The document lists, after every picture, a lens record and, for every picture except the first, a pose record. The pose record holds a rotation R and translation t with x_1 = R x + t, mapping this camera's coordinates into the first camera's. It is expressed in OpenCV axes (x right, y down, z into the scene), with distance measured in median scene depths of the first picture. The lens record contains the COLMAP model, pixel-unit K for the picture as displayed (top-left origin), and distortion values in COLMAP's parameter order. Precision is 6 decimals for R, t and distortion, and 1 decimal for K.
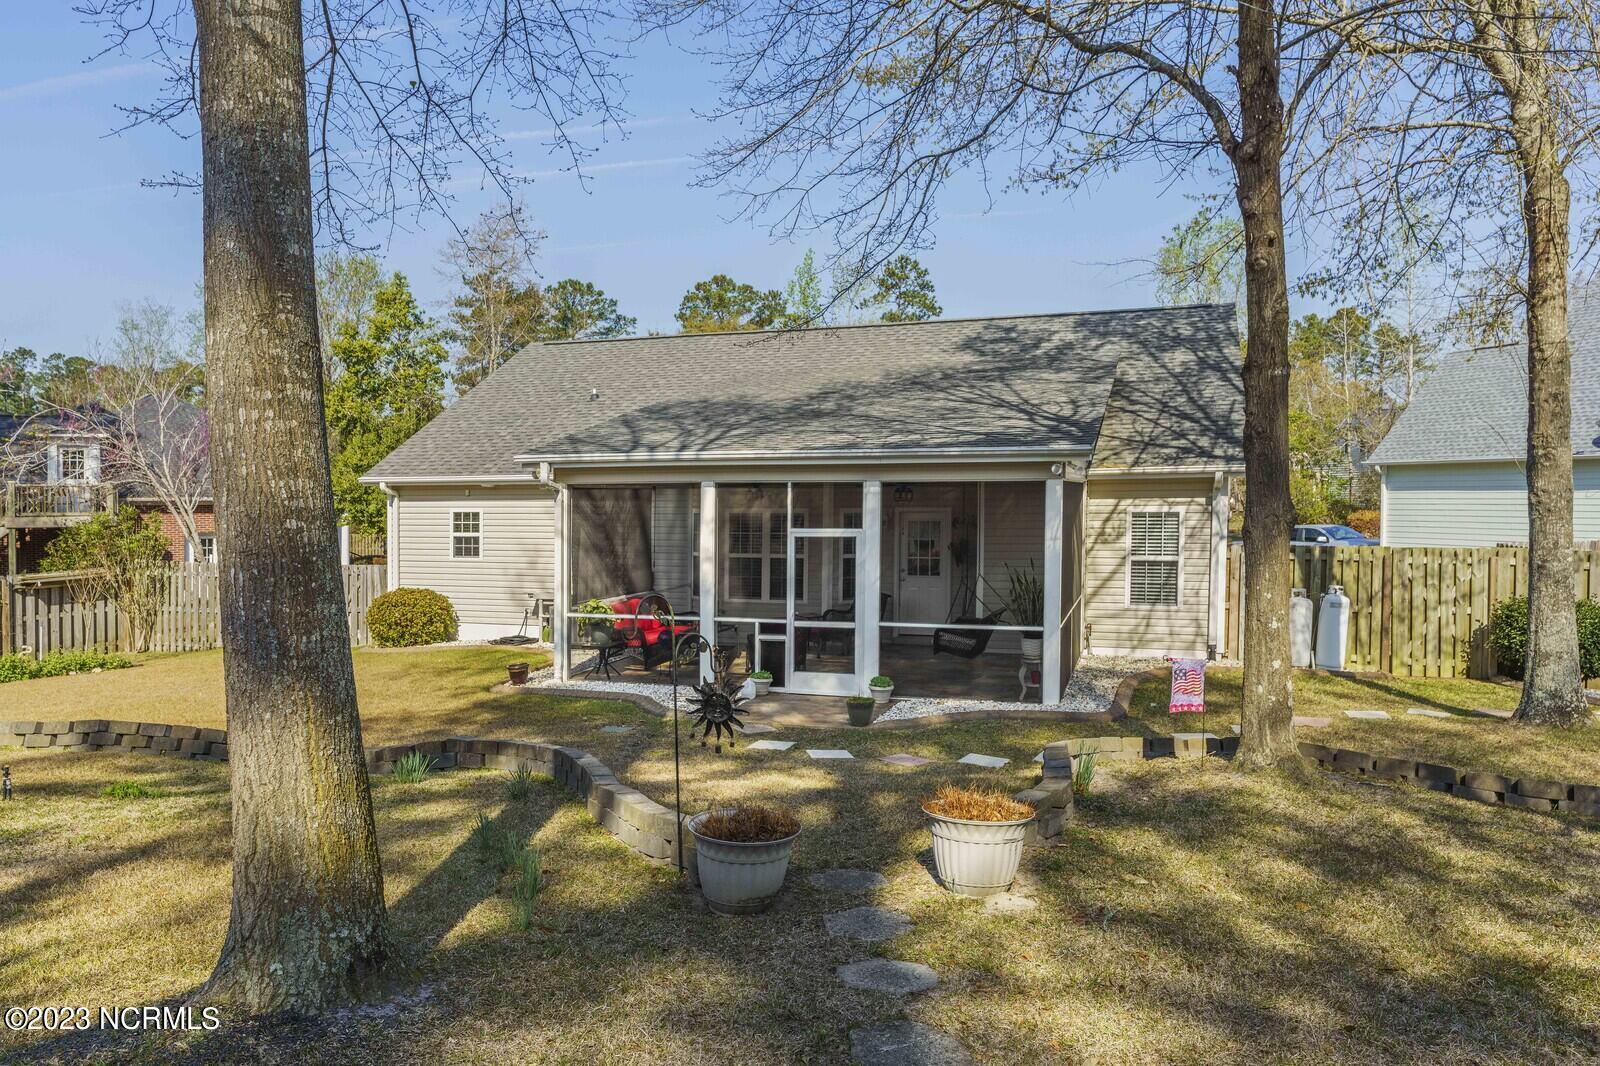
lens RADIAL K [[1060.6, 0, 809.0], [0, 1060.6, 517.7], [0, 0, 1]] dist [0.000191, 0.001374]
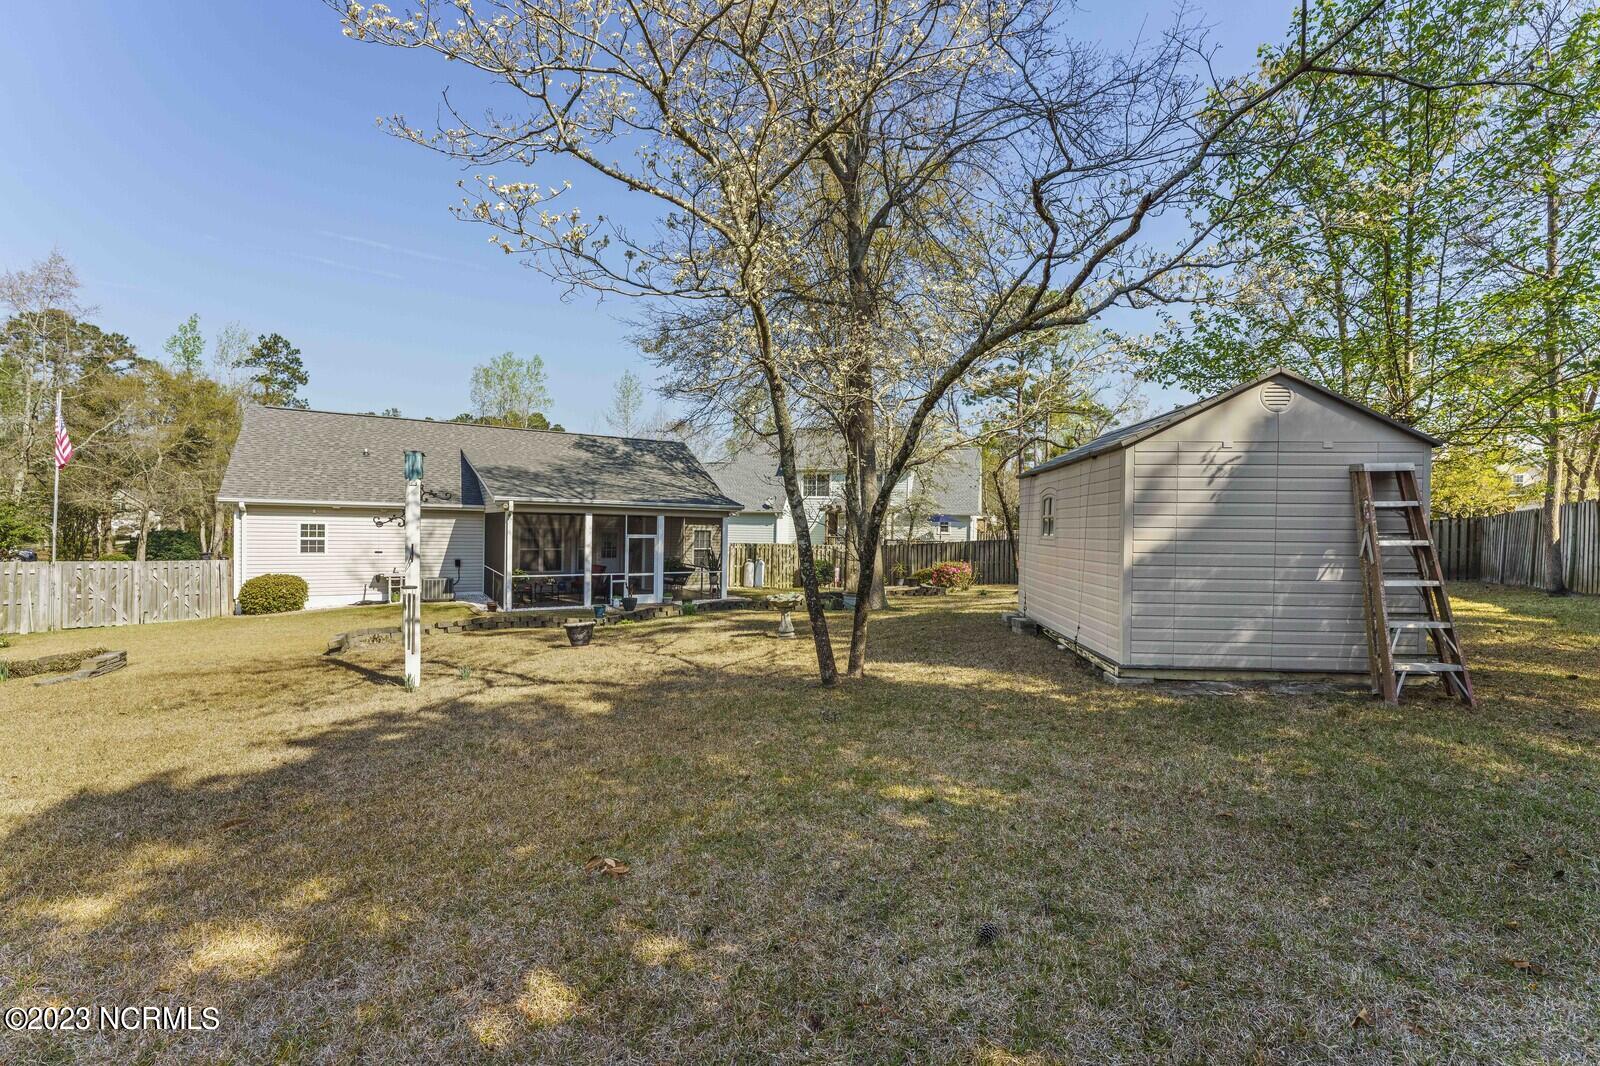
lens RADIAL K [[701.9, 0, 795.8], [0, 701.9, 536.5], [0, 0, 1]] dist [-0.005626, 0.000731]
pose [[0.628073, 0.007571, 0.778117, -0.778427], [-0.006372, 0.999969, -0.004587, 0.015226], [-0.778128, -0.002077, 0.628102, -0.211857]]
